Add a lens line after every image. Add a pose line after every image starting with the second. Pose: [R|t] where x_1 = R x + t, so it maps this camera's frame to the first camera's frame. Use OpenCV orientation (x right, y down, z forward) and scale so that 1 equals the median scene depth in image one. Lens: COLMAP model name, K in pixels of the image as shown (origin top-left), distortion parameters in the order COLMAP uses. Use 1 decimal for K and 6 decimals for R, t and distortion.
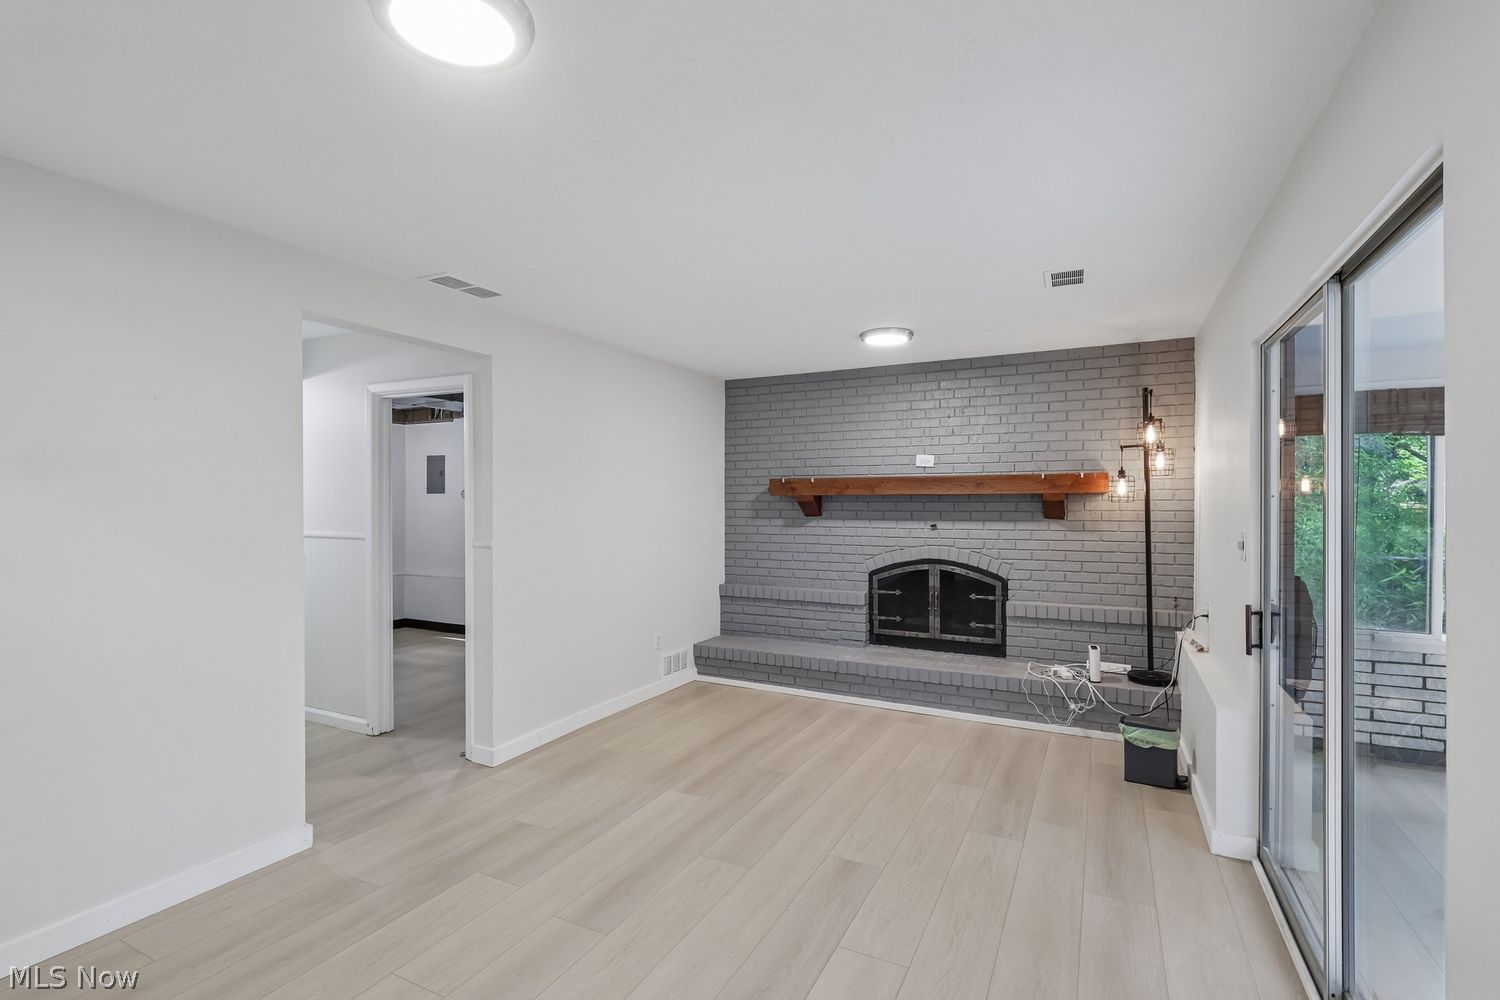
lens RADIAL K [[705.3, 0, 746.2], [0, 705.3, 495.4], [0, 0, 1]] dist [0.000125, 0.000635]
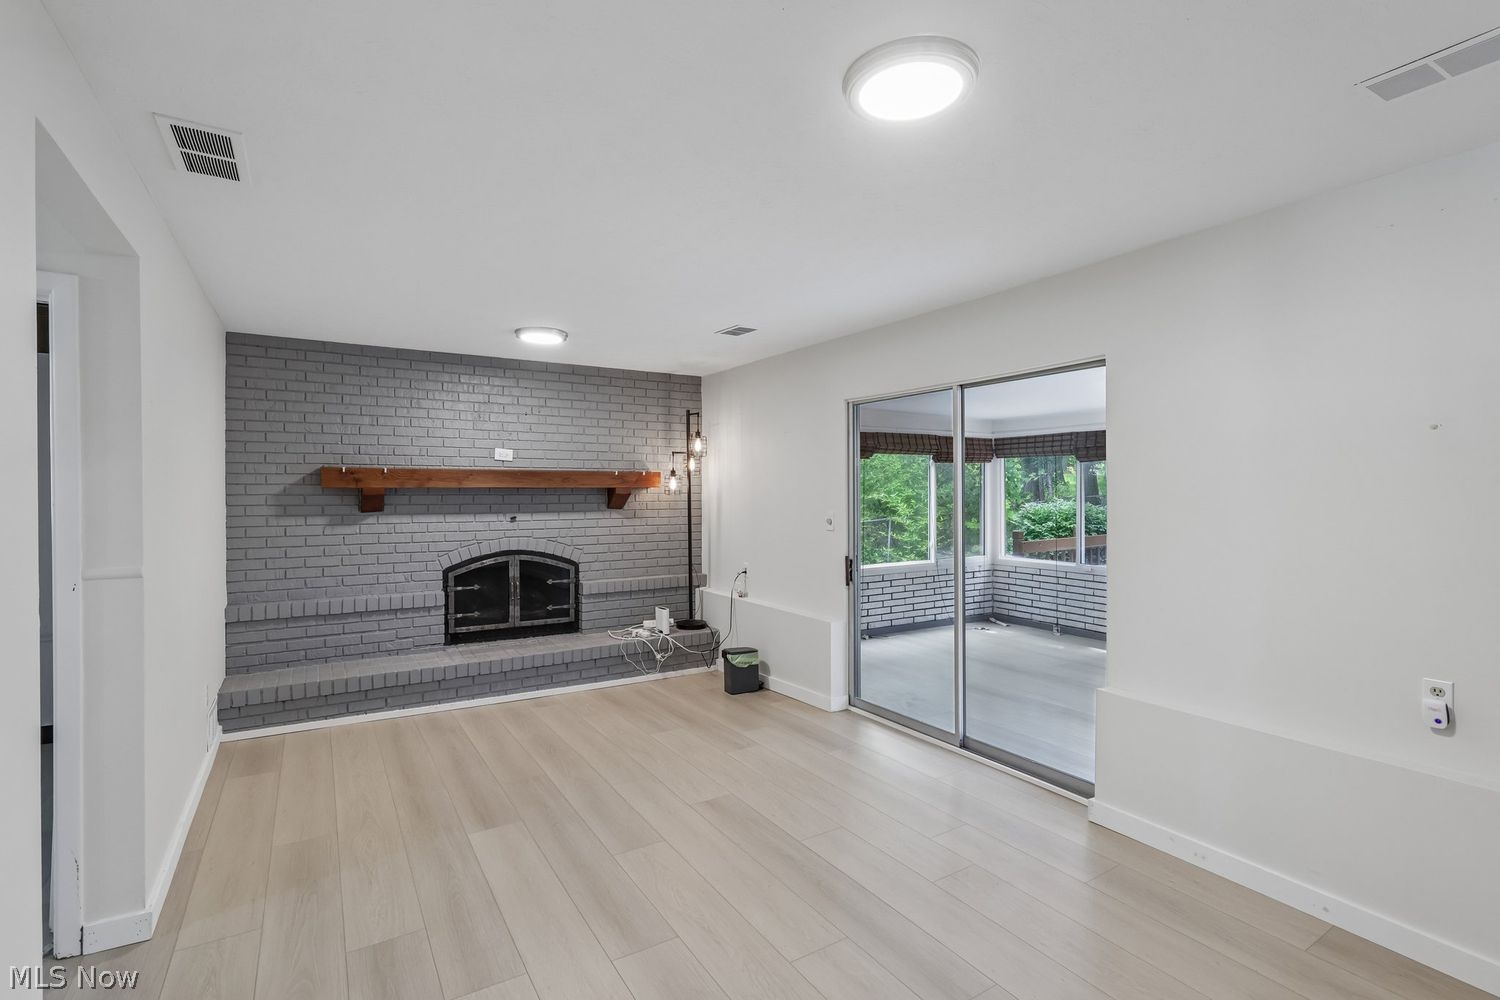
lens RADIAL K [[697.5, 0, 743.8], [0, 697.5, 491.5], [0, 0, 1]] dist [-0.000903, 0.000582]
pose [[0.520012, 0.000149, 0.854159, -0.437038], [-0.007657, 0.999961, 0.004488, -0.003136], [-0.854124, -0.008874, 0.519993, 0.184214]]
